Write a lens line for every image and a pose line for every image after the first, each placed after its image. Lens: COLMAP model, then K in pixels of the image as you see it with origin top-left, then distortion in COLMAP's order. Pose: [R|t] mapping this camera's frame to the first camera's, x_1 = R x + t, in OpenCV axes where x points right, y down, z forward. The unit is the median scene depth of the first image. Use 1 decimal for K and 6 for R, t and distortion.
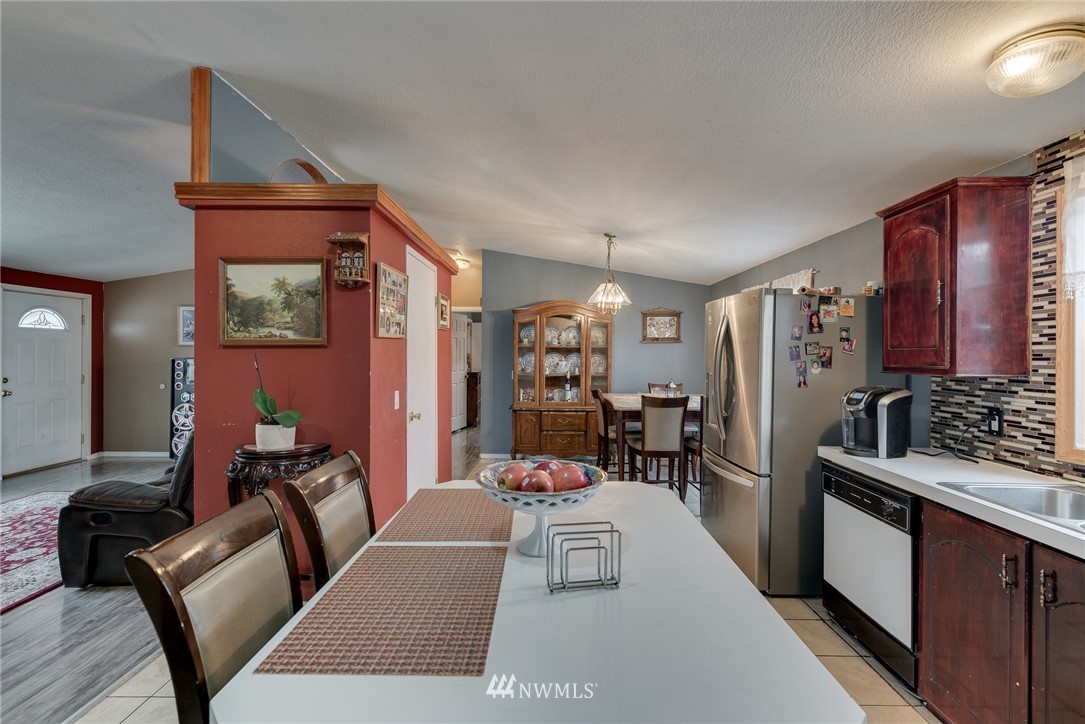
lens RADIAL K [[471.4, 0, 544.7], [0, 471.4, 353.5], [0, 0, 1]] dist [0.000426, -0.000399]
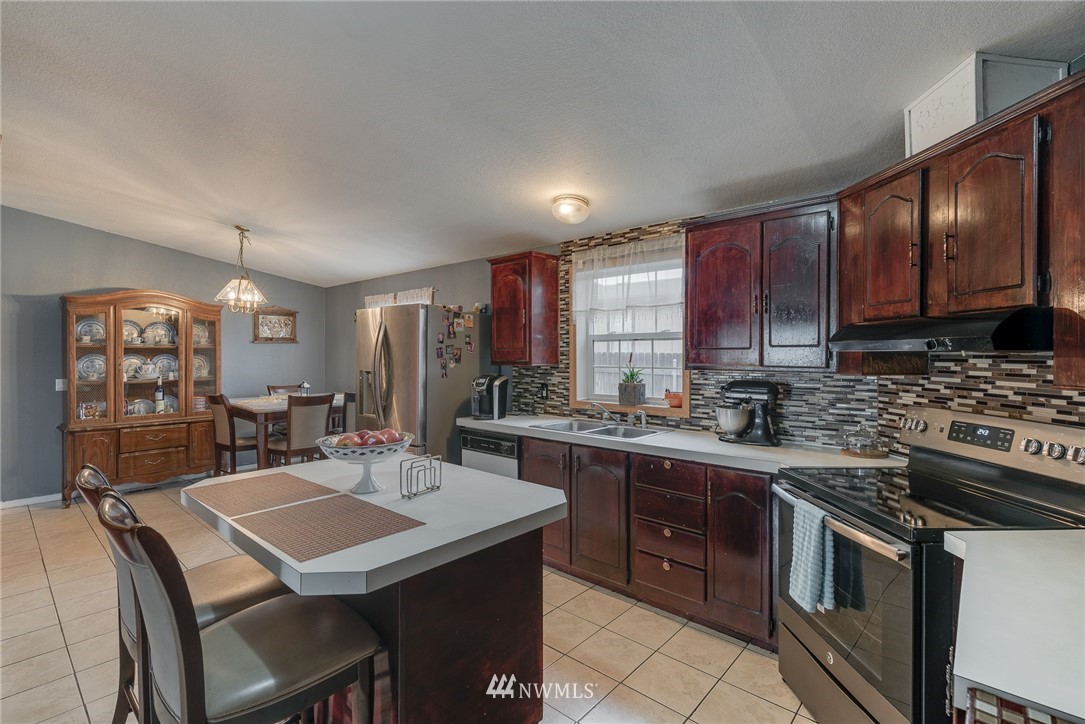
lens RADIAL K [[491.7, 0, 551.5], [0, 491.7, 357.6], [0, 0, 1]] dist [0.002773, 0.000314]
pose [[0.651983, -0.013027, 0.758122, -0.338073], [0.007079, 0.999913, 0.011093, -0.000397], [-0.758201, -0.001866, 0.652019, -0.173840]]
